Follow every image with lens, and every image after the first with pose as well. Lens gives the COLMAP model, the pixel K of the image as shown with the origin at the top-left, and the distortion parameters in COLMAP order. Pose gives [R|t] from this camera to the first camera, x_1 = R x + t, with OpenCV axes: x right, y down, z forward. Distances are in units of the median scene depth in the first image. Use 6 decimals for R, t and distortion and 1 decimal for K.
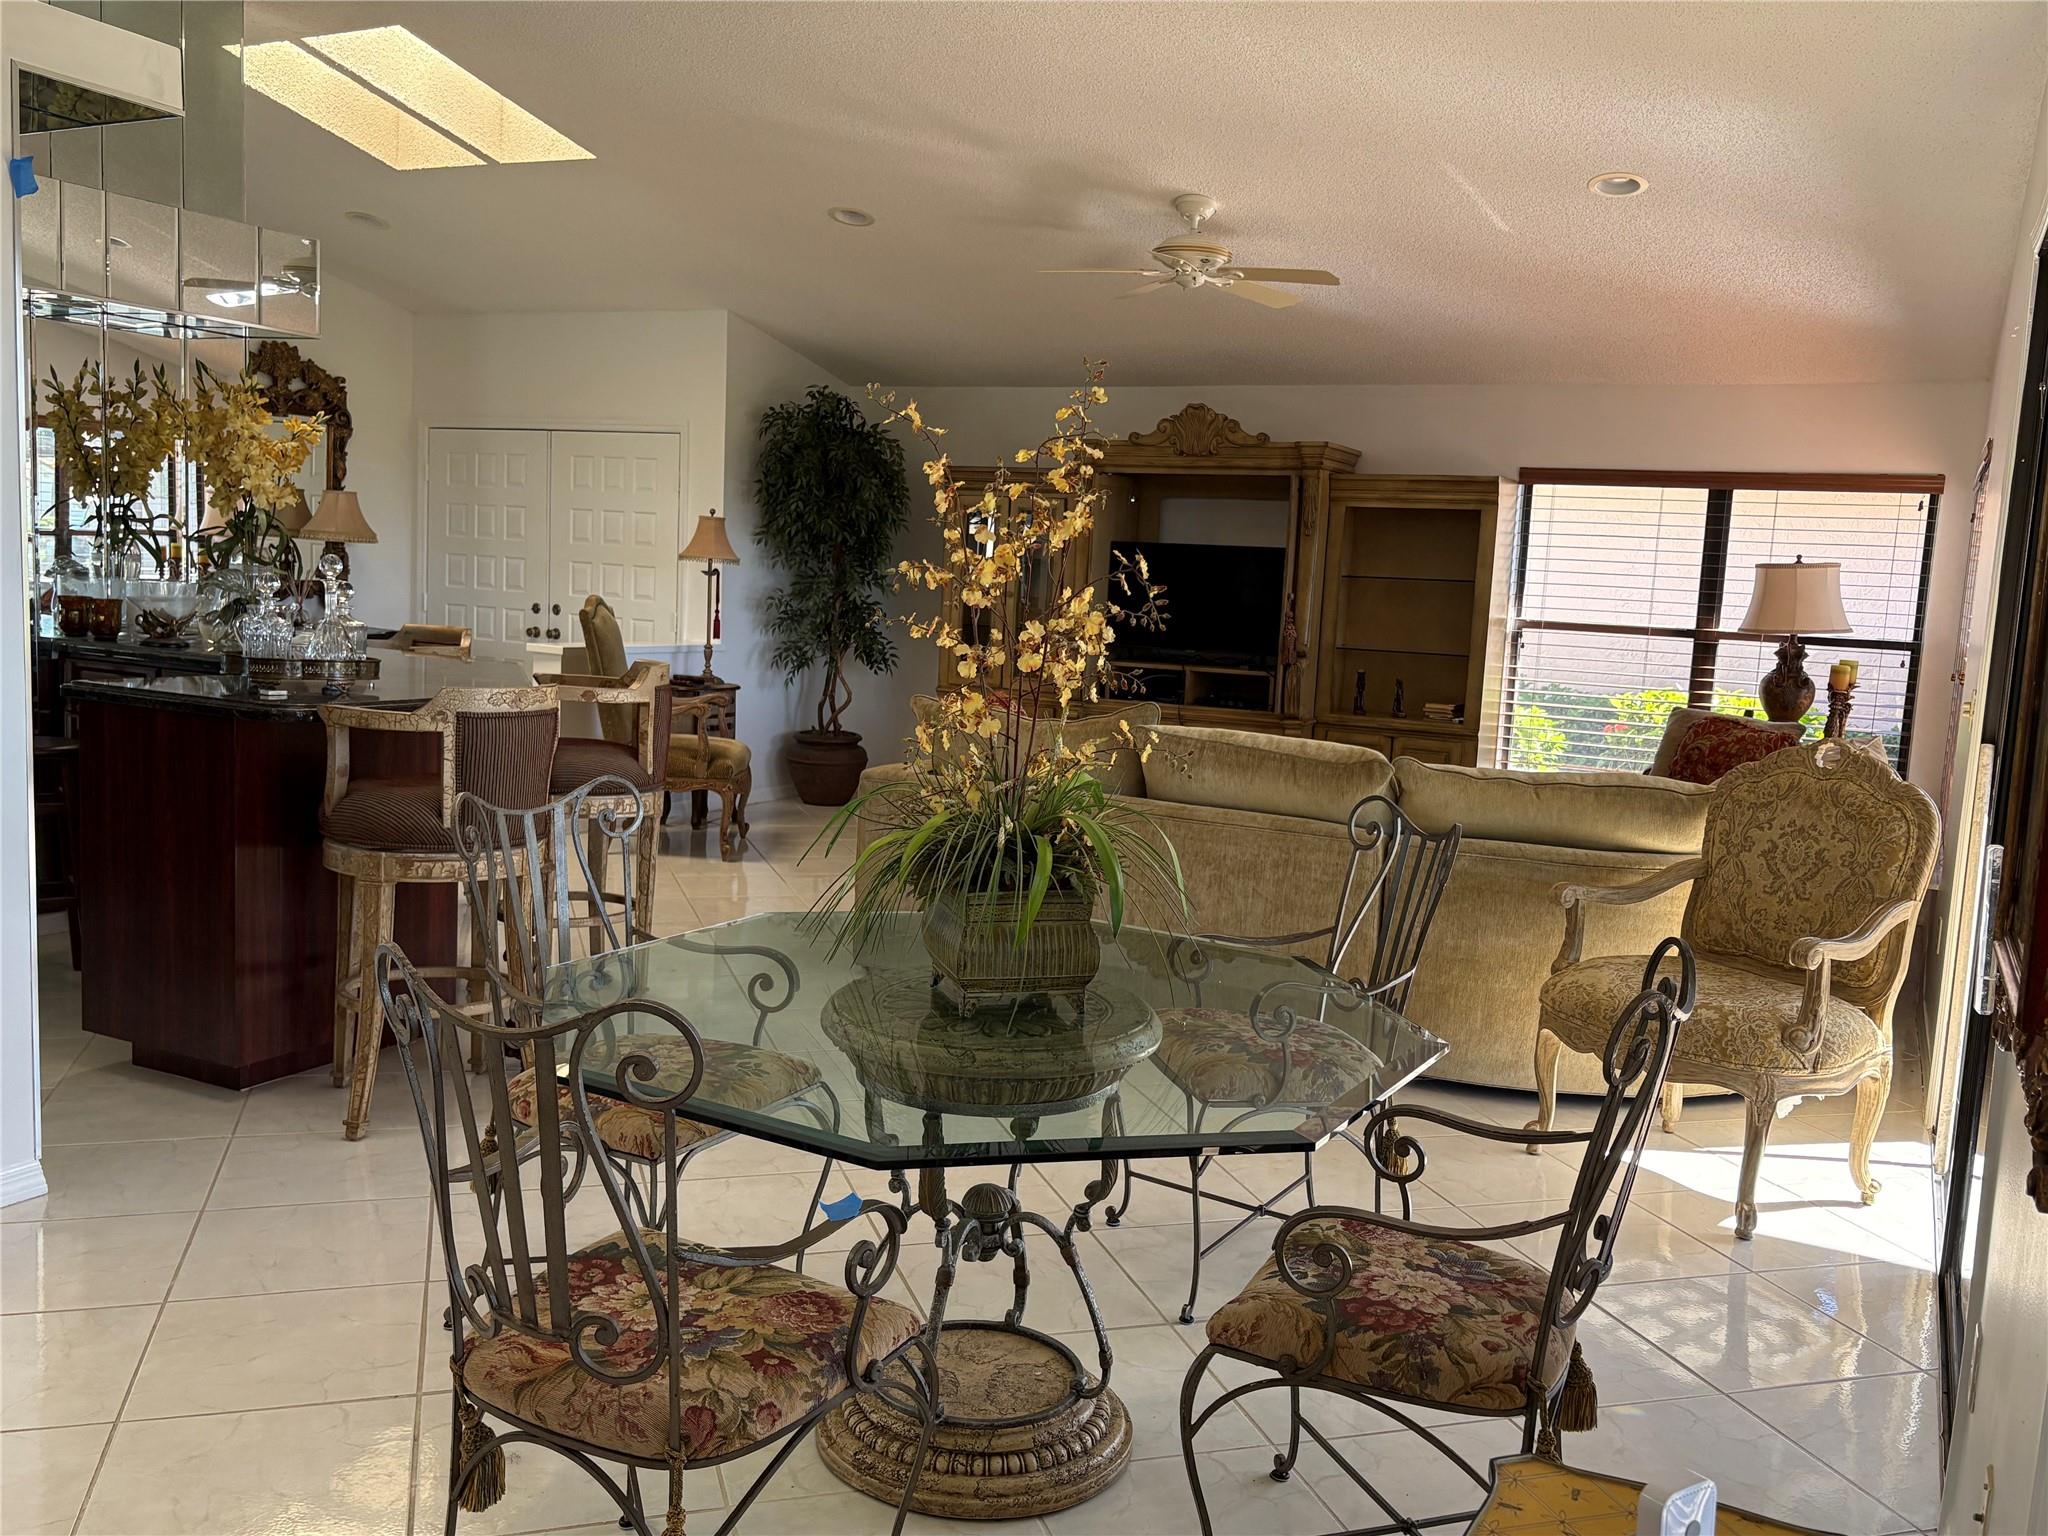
lens RADIAL K [[1717.4, 0, 1024.7], [0, 1717.4, 756.5], [0, 0, 1]] dist [0.016426, -0.000678]
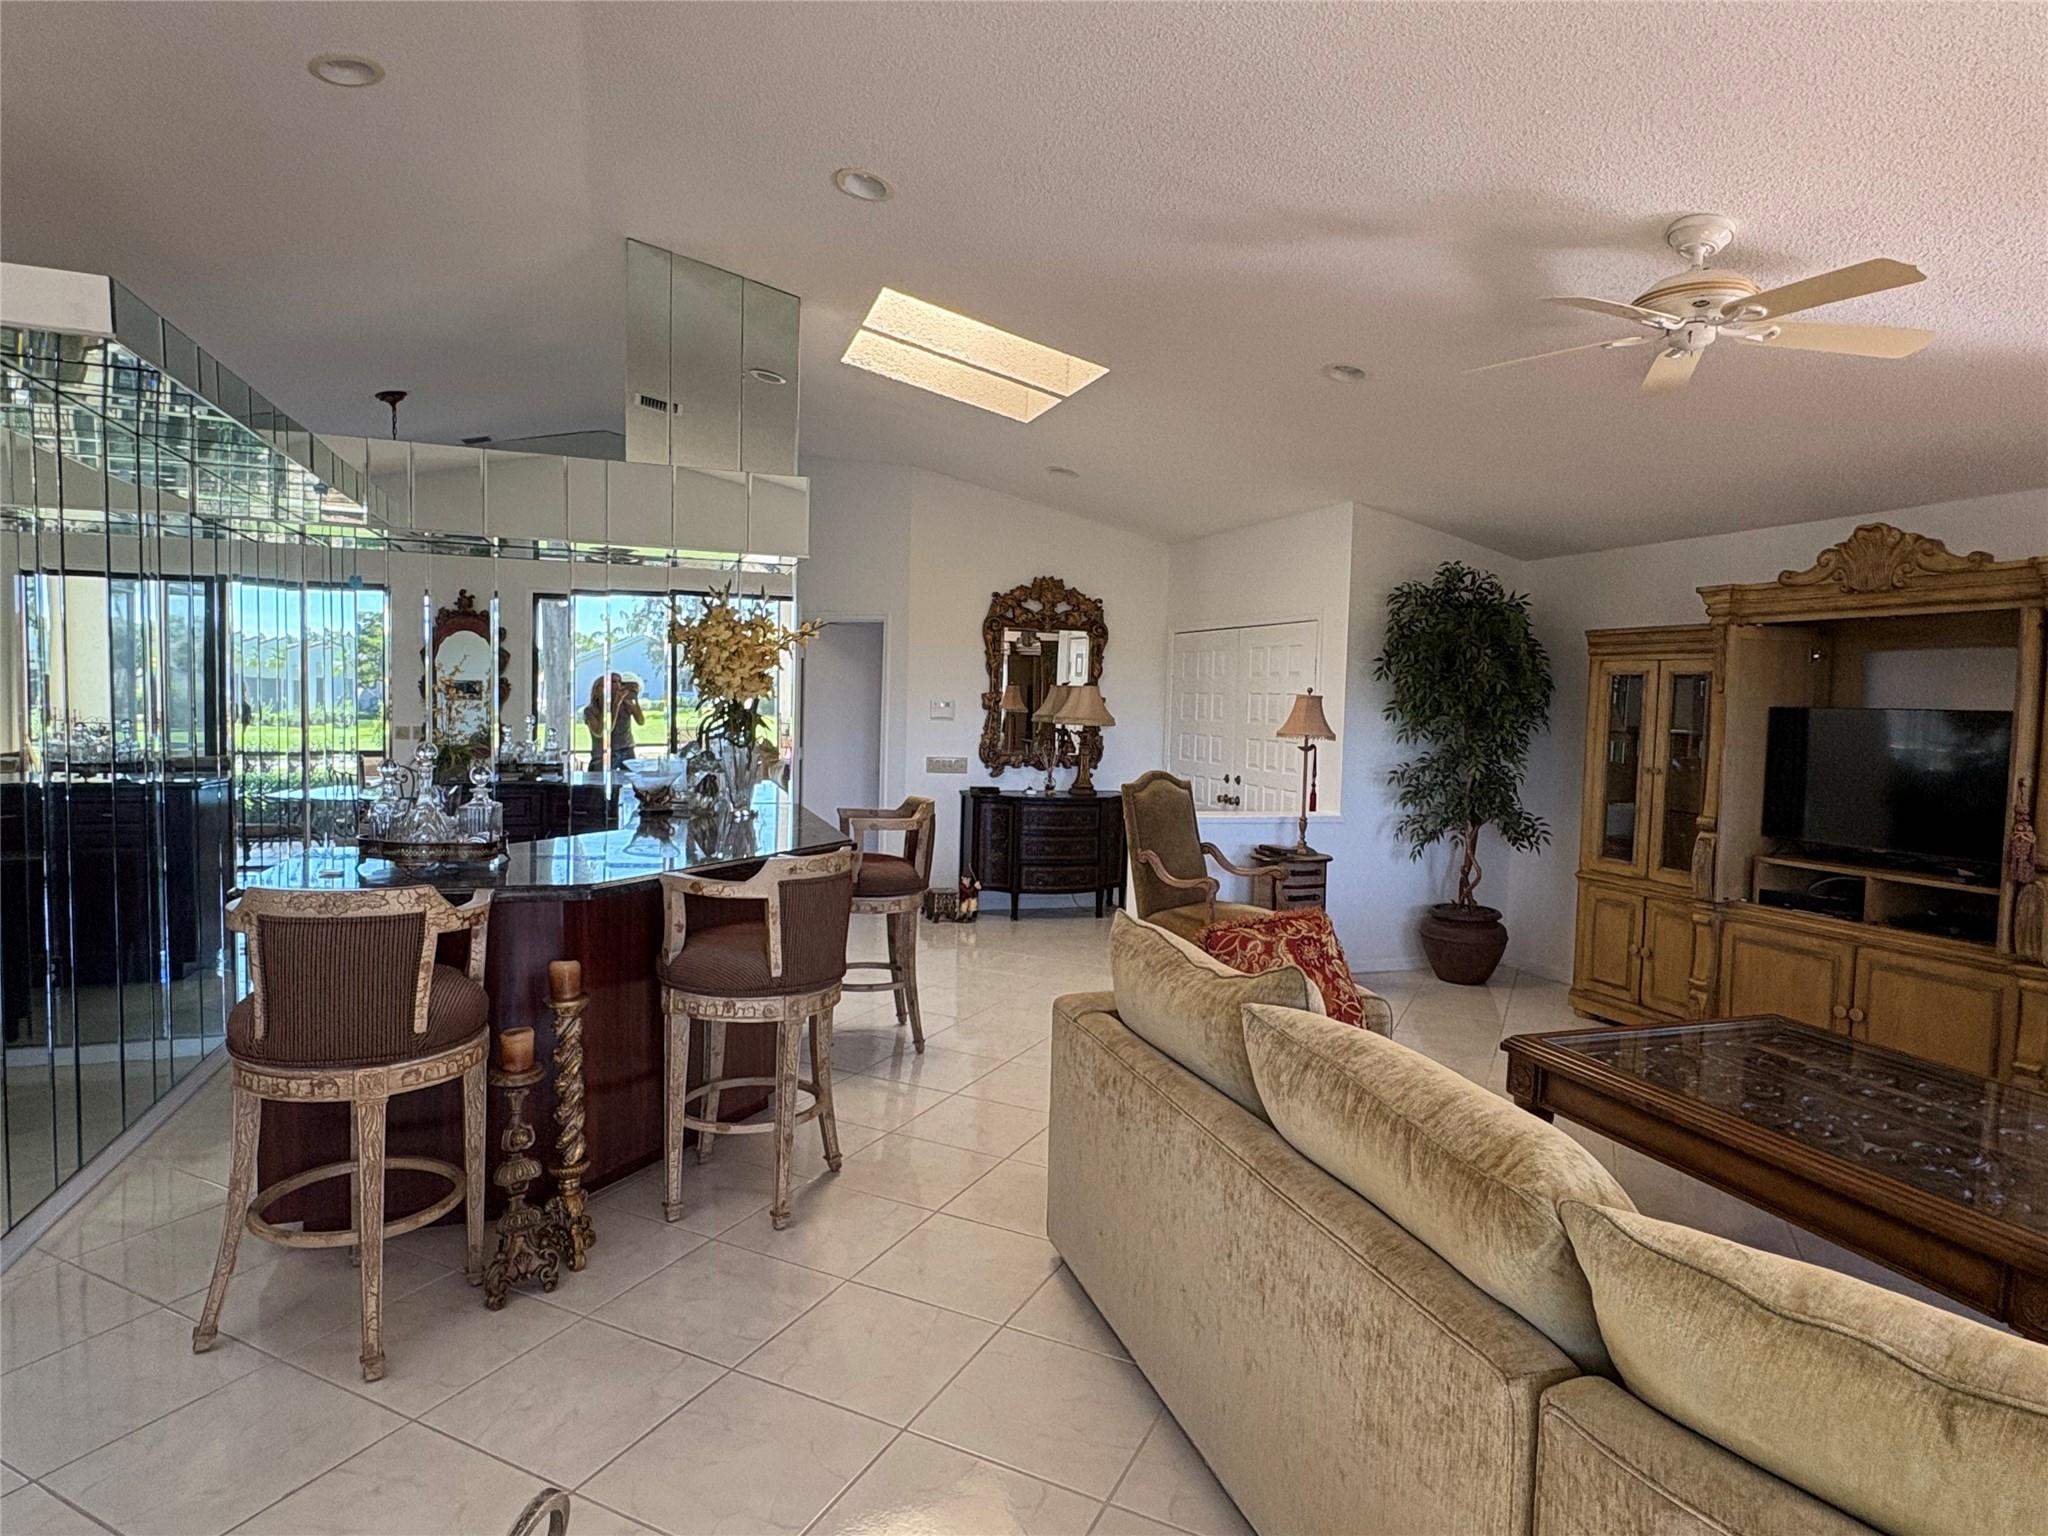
lens RADIAL K [[1147.4, 0, 1035.7], [0, 1147.4, 770.5], [0, 0, 1]] dist [0.002590, -0.003285]
pose [[0.718191, 0.011193, -0.695756, 0.183589], [-0.068381, 0.996166, -0.054561, -0.044076], [0.692478, 0.086762, 0.716203, 0.386099]]
